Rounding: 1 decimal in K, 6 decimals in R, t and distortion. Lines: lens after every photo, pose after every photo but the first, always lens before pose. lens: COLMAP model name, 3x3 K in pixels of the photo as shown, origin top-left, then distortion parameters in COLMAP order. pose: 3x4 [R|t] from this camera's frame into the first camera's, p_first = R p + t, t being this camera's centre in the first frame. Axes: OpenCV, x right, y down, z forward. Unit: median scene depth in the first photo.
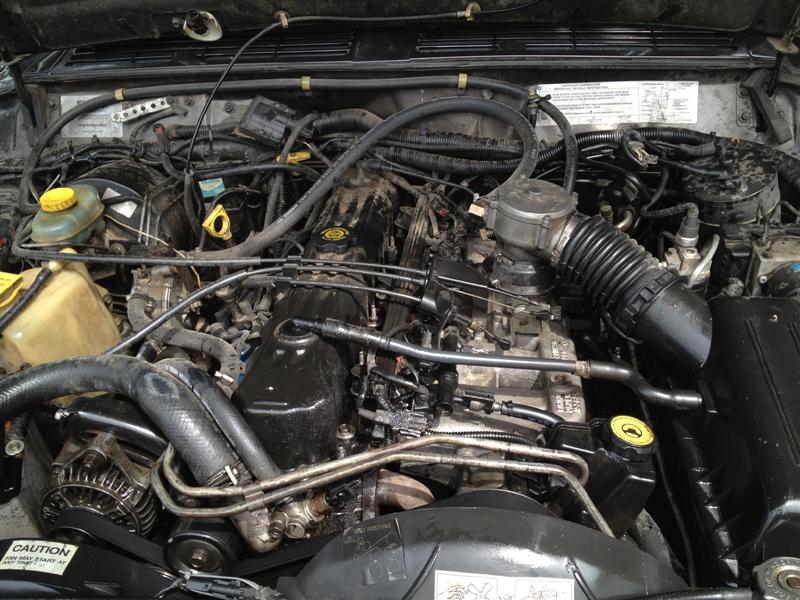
lens RADIAL K [[752.2, 0, 400.0], [0, 752.2, 300.0], [0, 0, 1]] dist [0.163058, -0.293977]
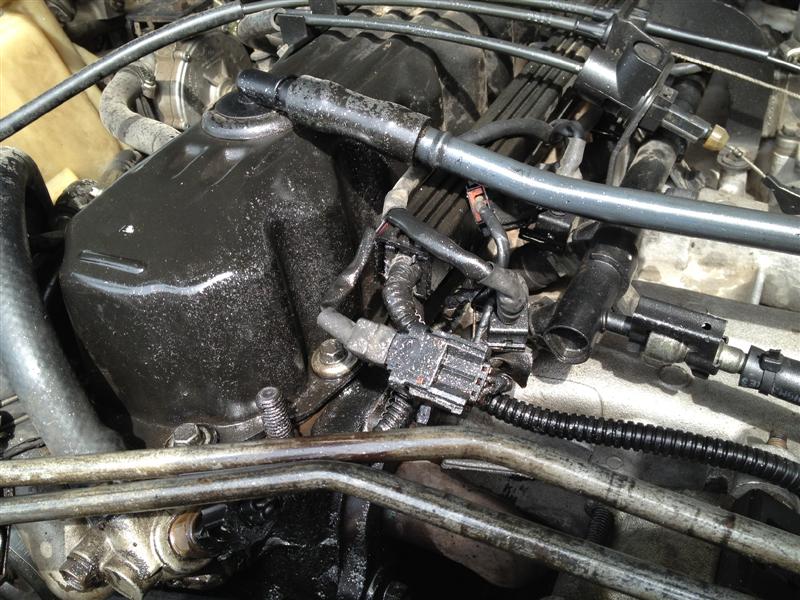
lens RADIAL K [[753.5, 0, 400.0], [0, 753.5, 300.0], [0, 0, 1]] dist [0.124165, -0.237833]
pose [[0.933862, 0.136127, -0.330714, 0.095747], [-0.083974, 0.982337, 0.167220, 0.067137], [0.347636, -0.128389, 0.928798, 0.608521]]
